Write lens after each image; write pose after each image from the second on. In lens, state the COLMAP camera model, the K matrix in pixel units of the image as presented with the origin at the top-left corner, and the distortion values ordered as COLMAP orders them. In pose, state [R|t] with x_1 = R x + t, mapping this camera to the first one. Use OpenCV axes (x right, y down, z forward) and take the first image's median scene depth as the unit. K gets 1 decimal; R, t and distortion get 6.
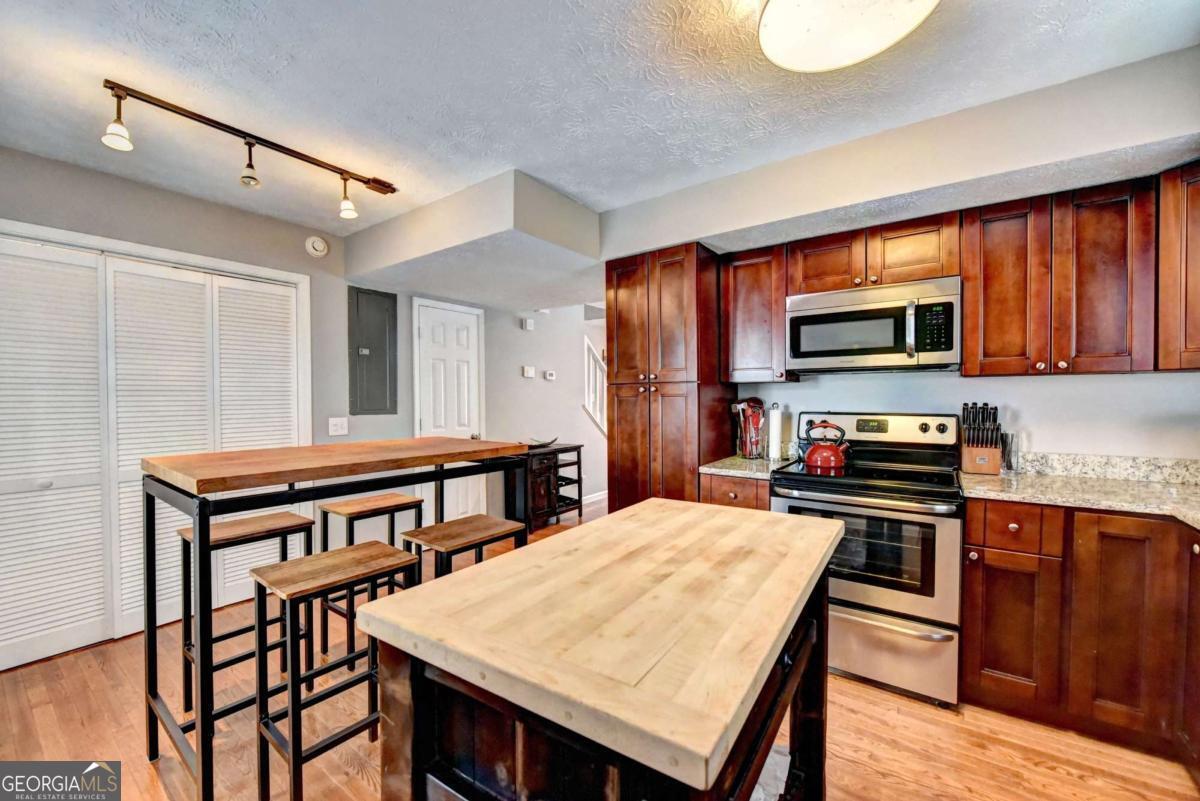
lens RADIAL K [[473.2, 0, 601.9], [0, 473.2, 404.7], [0, 0, 1]] dist [-0.009336, -0.000492]
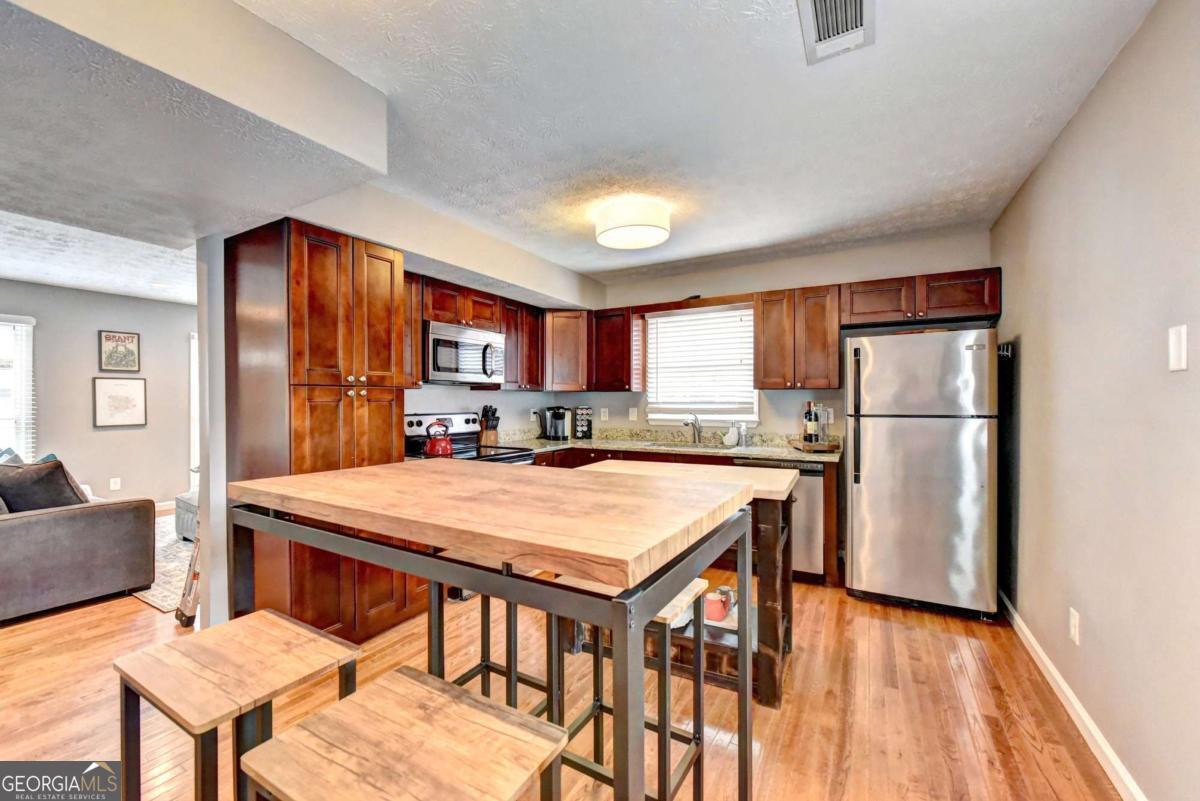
lens RADIAL K [[473.2, 0, 599.9], [0, 473.2, 402.4], [0, 0, 1]] dist [-0.009336, -0.000492]
pose [[-0.103851, 0.000280, 0.994593, -1.027280], [0.017026, 0.999854, 0.001497, -0.010790], [-0.994447, 0.017089, -0.103840, 0.801779]]
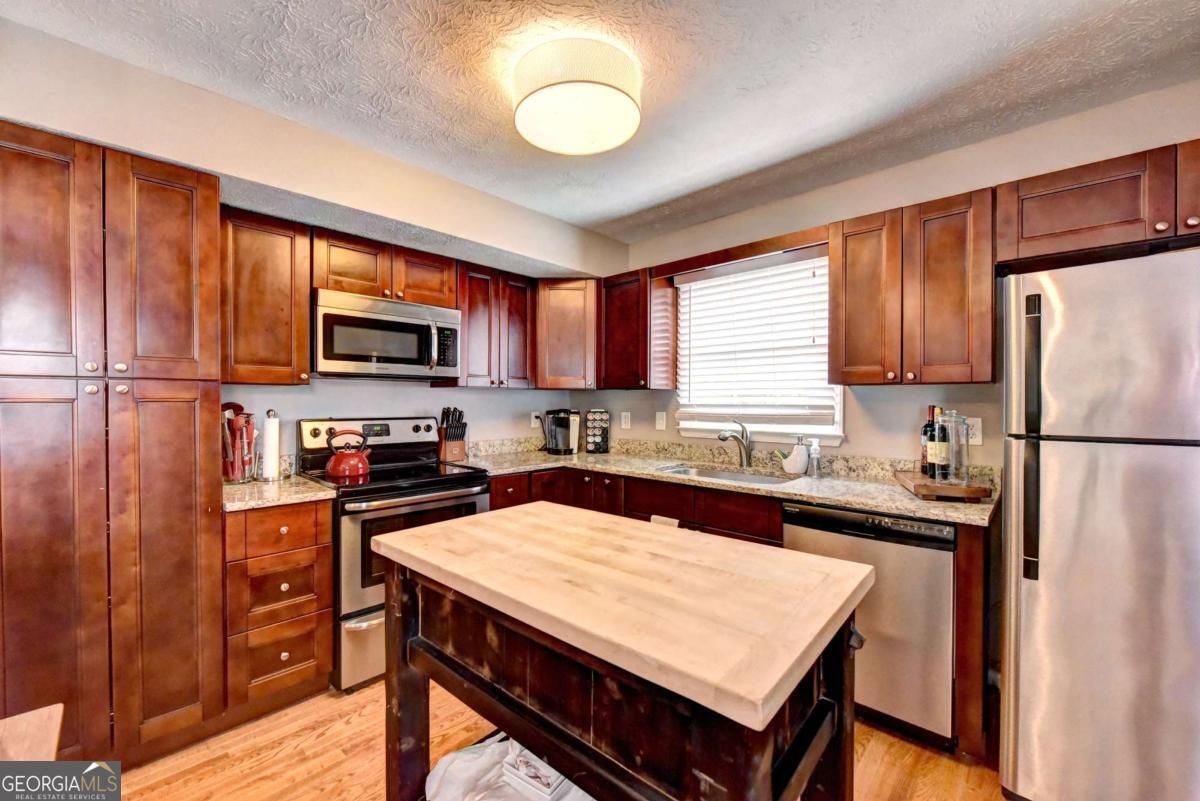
lens RADIAL K [[473.2, 0, 600.3], [0, 473.2, 403.3], [0, 0, 1]] dist [-0.009336, -0.000492]
pose [[0.133776, -0.001226, 0.991011, -0.471727], [0.010817, 0.999941, -0.000223, -0.010643], [-0.990953, 0.010749, 0.133782, 0.427048]]
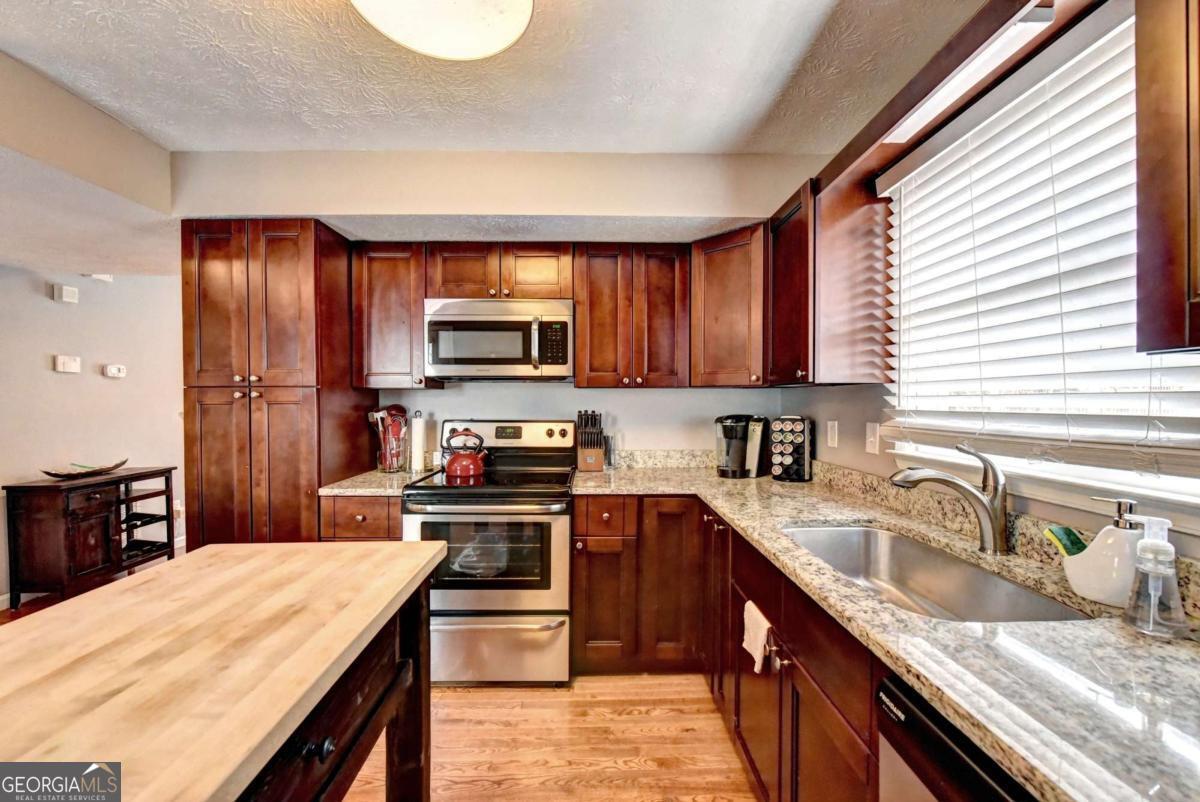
lens RADIAL K [[473.2, 0, 600.4], [0, 473.2, 404.8], [0, 0, 1]] dist [-0.009336, -0.000492]
pose [[0.802214, 0.000462, 0.597037, 0.126695], [0.004109, 0.999972, -0.006294, -0.010728], [-0.597023, 0.007502, 0.802189, 0.040362]]
